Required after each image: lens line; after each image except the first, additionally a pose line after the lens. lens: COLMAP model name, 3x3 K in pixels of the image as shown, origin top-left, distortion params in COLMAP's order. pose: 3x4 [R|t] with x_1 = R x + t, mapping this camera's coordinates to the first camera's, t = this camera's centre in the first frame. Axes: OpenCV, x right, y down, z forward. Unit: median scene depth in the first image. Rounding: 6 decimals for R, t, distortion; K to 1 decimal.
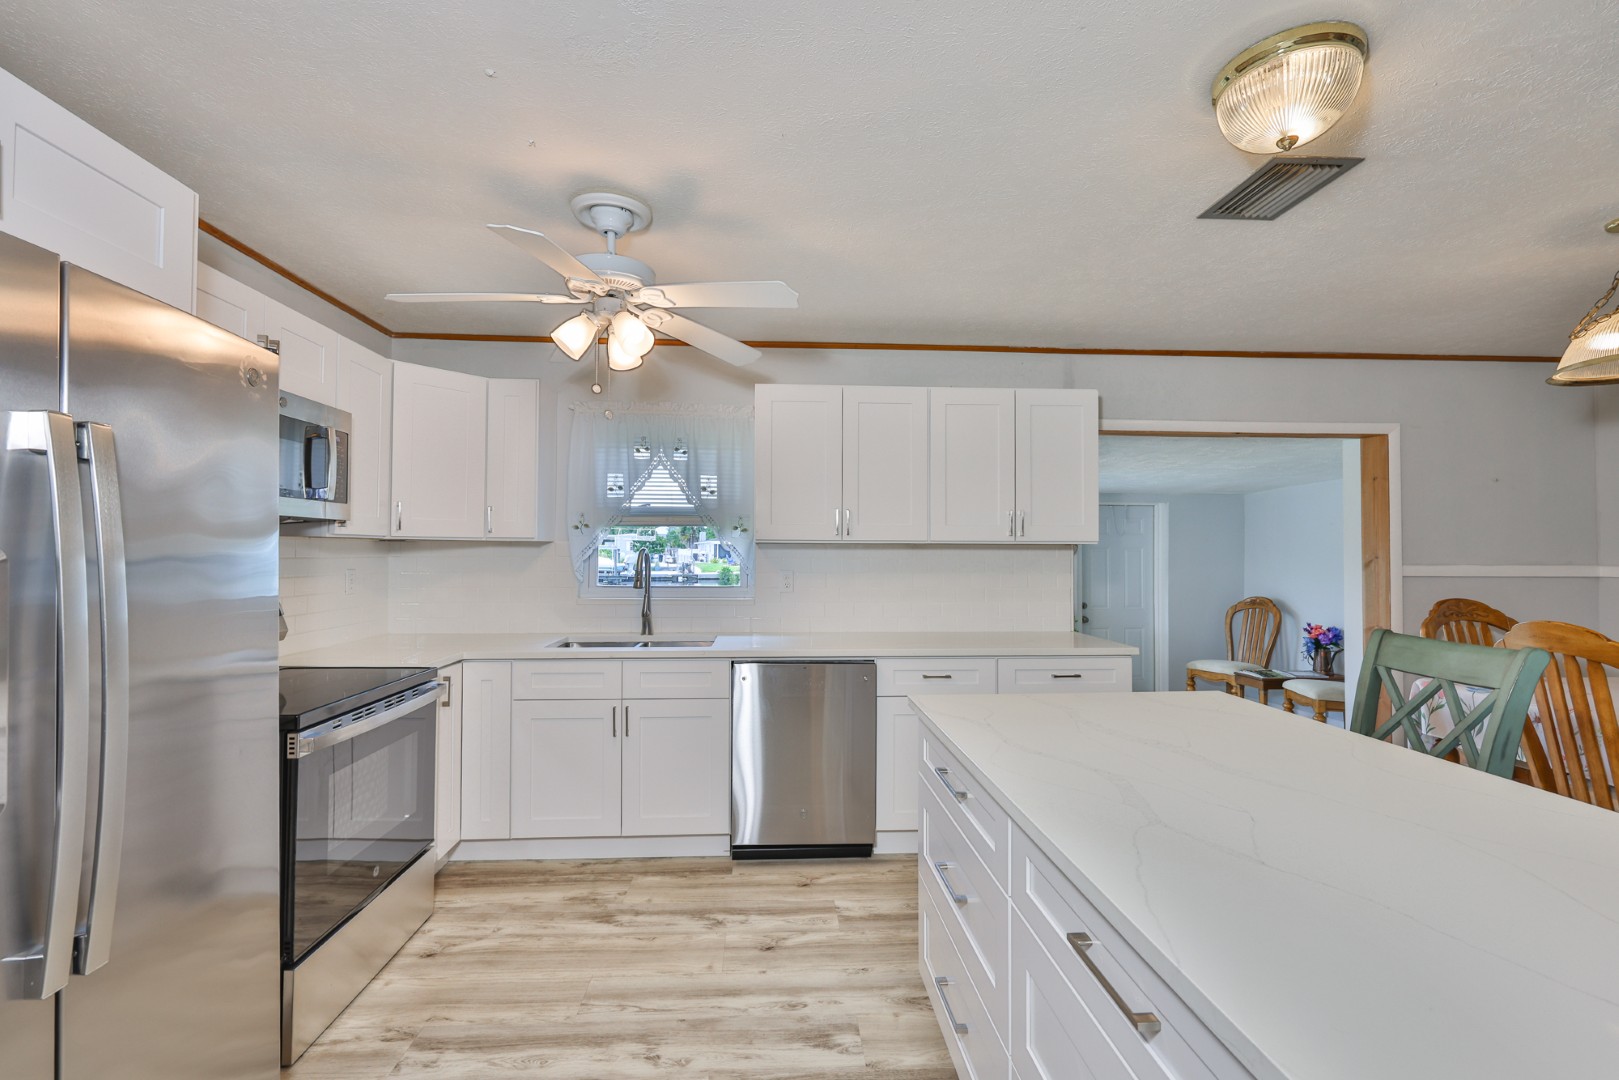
lens RADIAL K [[692.0, 0, 805.6], [0, 692.0, 548.7], [0, 0, 1]] dist [0.004874, 0.001210]
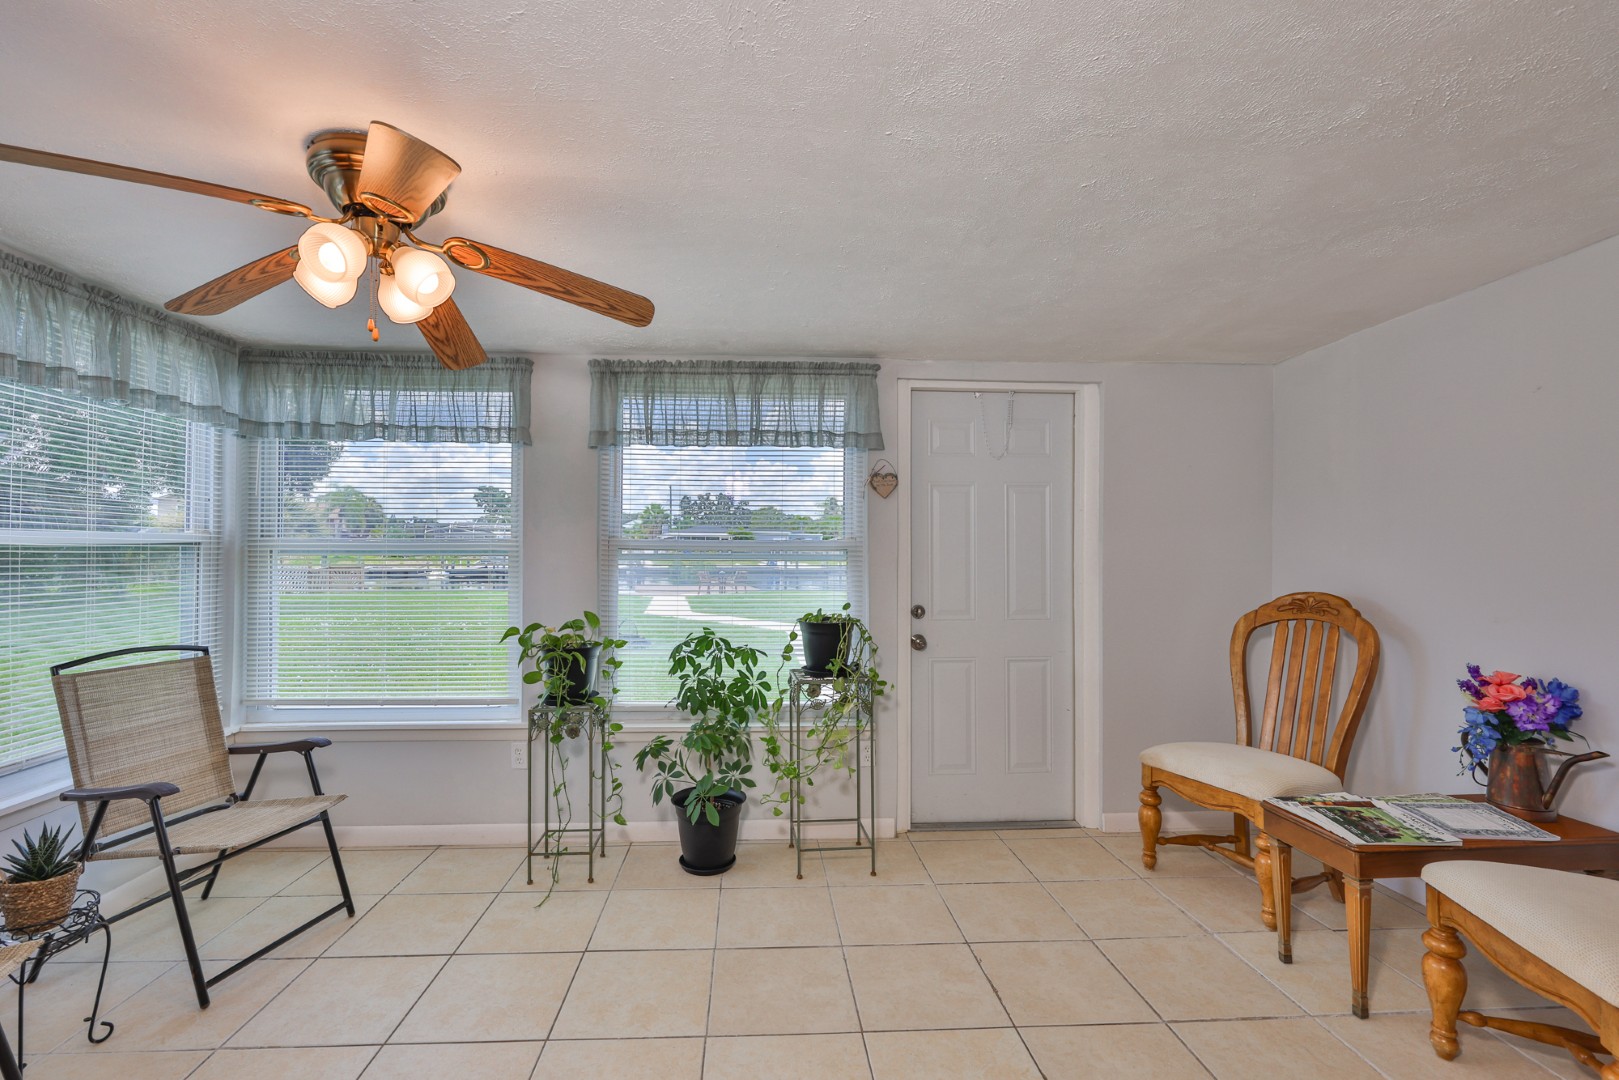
lens RADIAL K [[692.0, 0, 807.8], [0, 692.0, 536.6], [0, 0, 1]] dist [0.004874, 0.001210]
pose [[0.999925, 0.002842, 0.011877, 0.379425], [-0.002659, 0.999878, -0.015394, 0.047289], [-0.011919, 0.015361, 0.999811, 0.643295]]
